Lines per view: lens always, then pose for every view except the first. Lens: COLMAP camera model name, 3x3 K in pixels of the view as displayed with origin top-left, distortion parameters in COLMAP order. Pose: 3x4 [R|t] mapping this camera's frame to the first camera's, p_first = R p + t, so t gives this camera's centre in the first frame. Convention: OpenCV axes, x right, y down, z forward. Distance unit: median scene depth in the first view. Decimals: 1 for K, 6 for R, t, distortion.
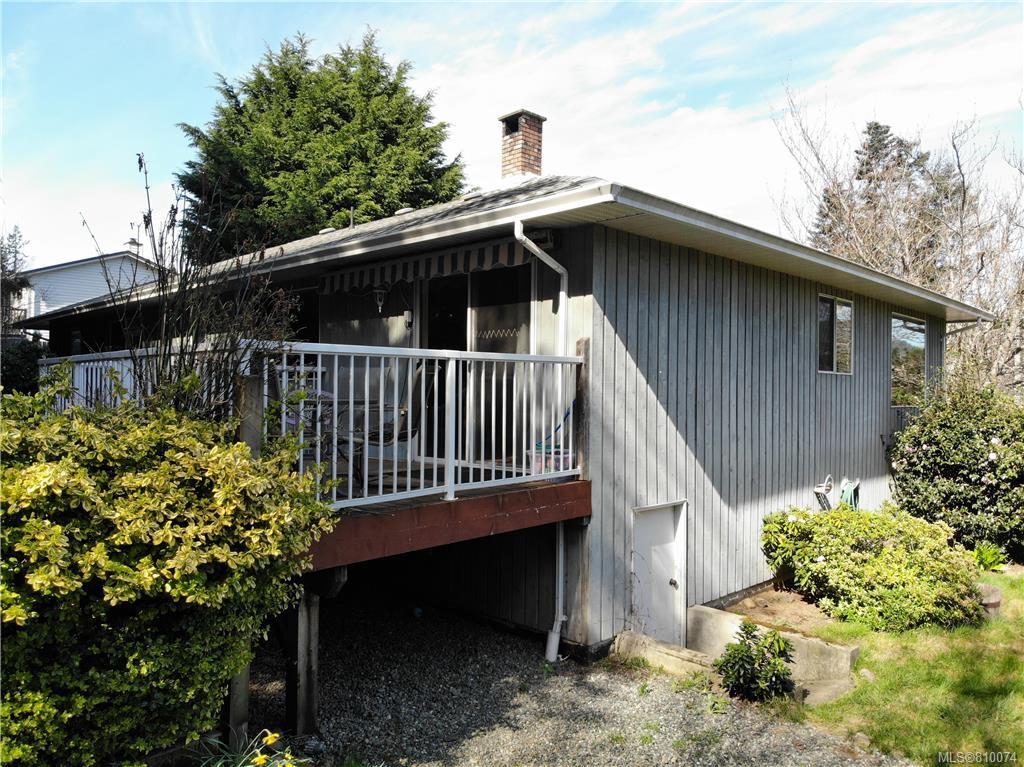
lens RADIAL K [[720.0, 0, 559.1], [0, 720.0, 369.5], [0, 0, 1]] dist [0.073344, -0.209818]
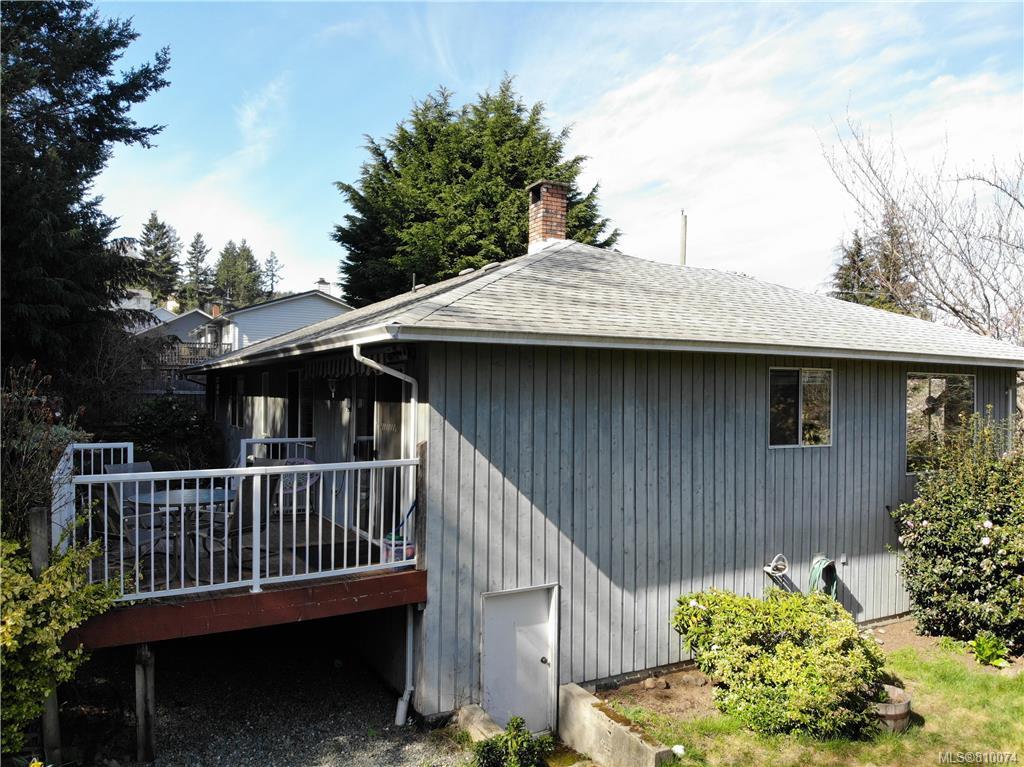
lens RADIAL K [[720.5, 0, 556.5], [0, 720.5, 385.4], [0, 0, 1]] dist [0.086945, -0.207402]
pose [[0.962435, -0.004865, -0.271468, 0.418043], [0.006858, 0.999956, 0.006392, -0.106595], [0.271425, -0.008014, 0.962426, -0.022950]]
